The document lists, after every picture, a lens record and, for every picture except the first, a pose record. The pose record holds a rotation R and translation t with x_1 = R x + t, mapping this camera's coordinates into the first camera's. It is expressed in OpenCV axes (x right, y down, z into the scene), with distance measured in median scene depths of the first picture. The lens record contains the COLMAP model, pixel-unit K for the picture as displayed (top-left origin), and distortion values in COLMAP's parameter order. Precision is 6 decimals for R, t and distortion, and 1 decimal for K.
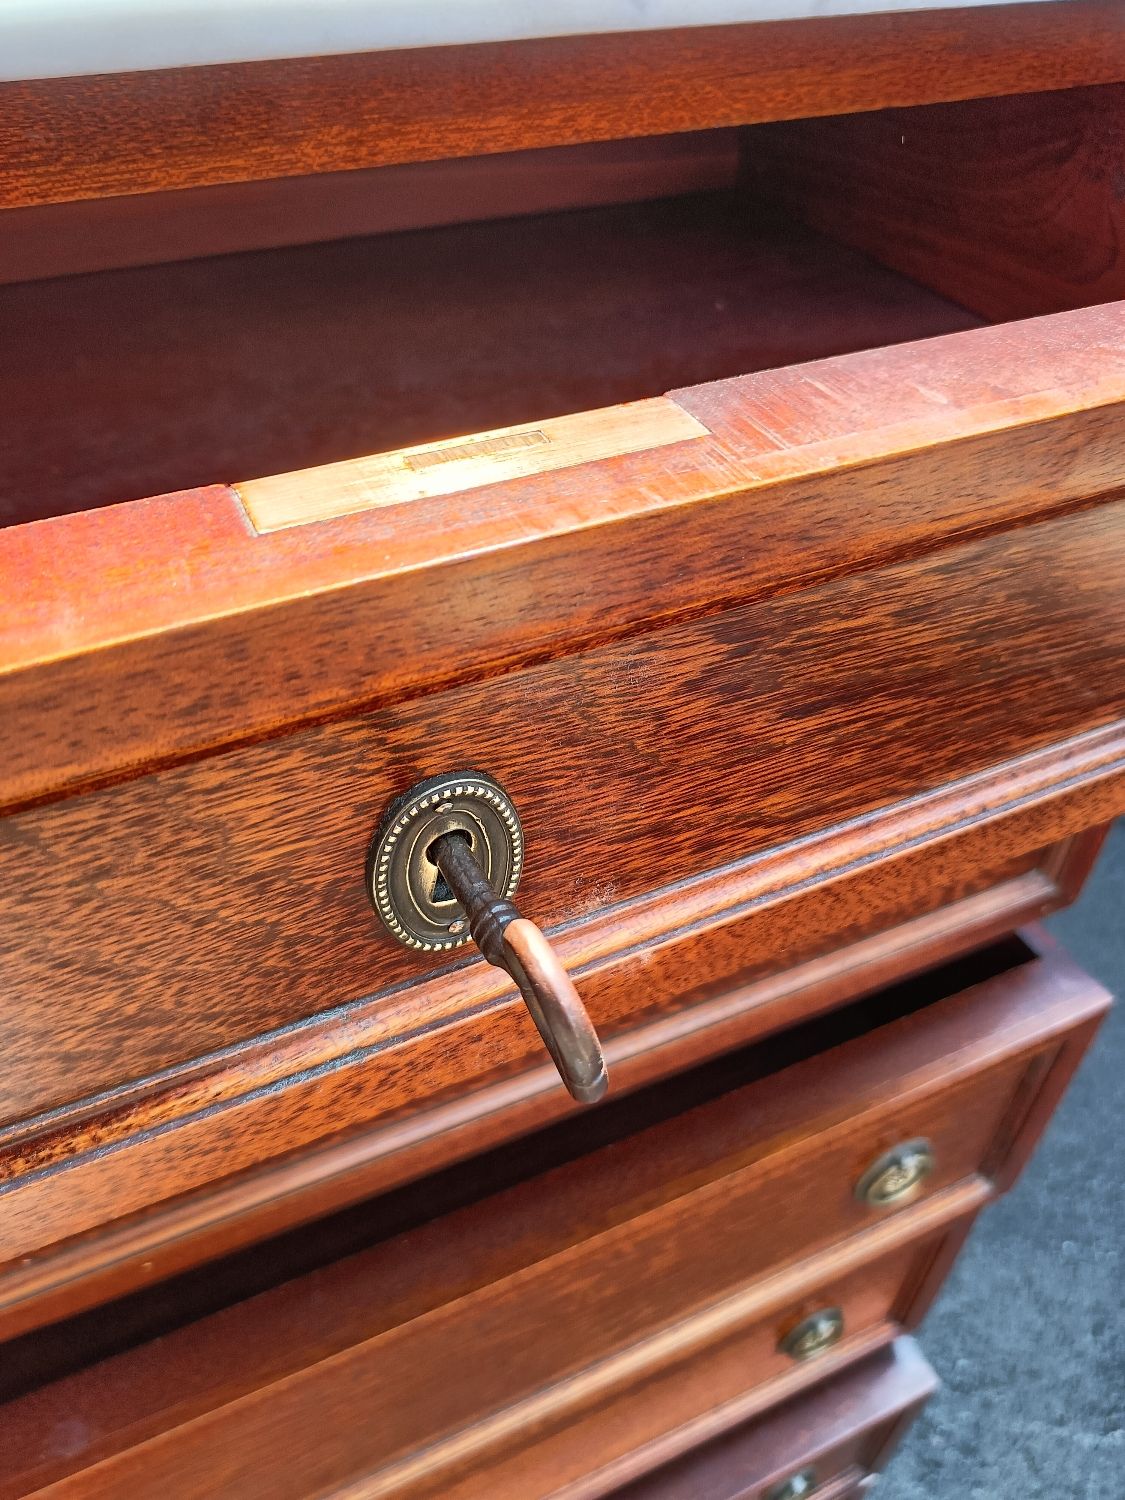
lens RADIAL K [[1118.8, 0, 554.7], [0, 1118.8, 759.5], [0, 0, 1]] dist [0.004522, -0.005146]
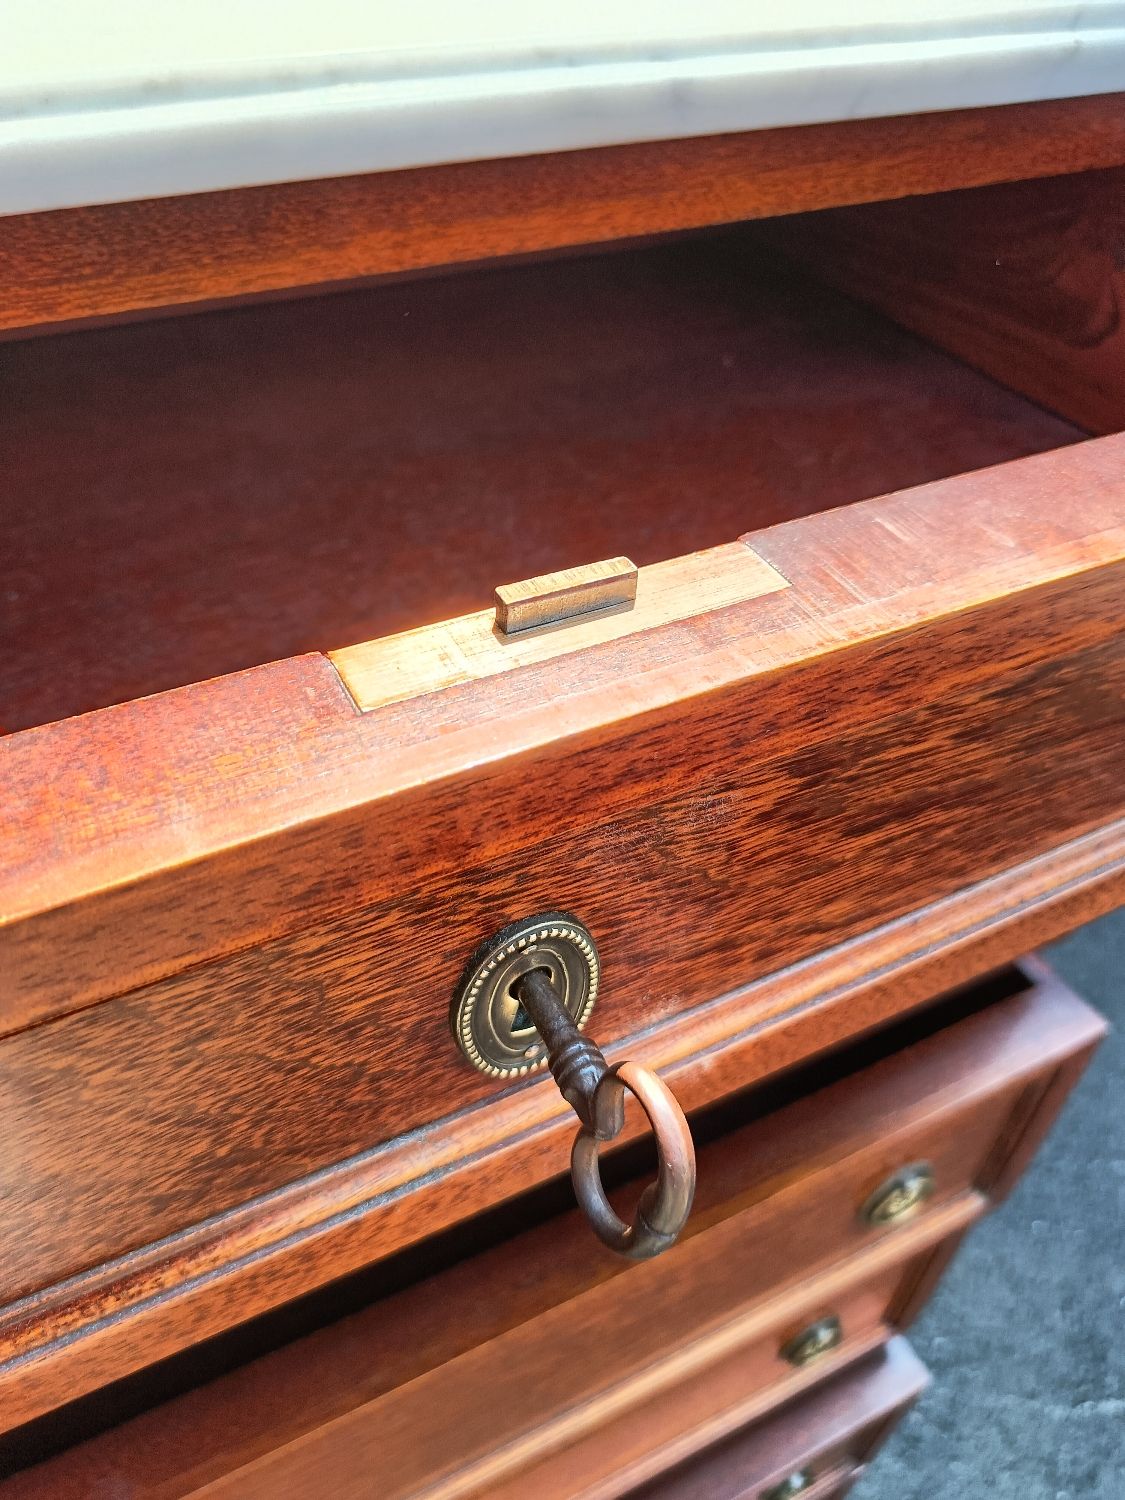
lens RADIAL K [[1093.9, 0, 551.0], [0, 1093.9, 754.0], [0, 0, 1]] dist [-0.006047, 0.009182]
pose [[0.999603, -0.010984, 0.025948, -0.092092], [0.010666, 0.999867, 0.012361, -0.131136], [-0.026080, -0.012080, 0.999587, 0.006882]]
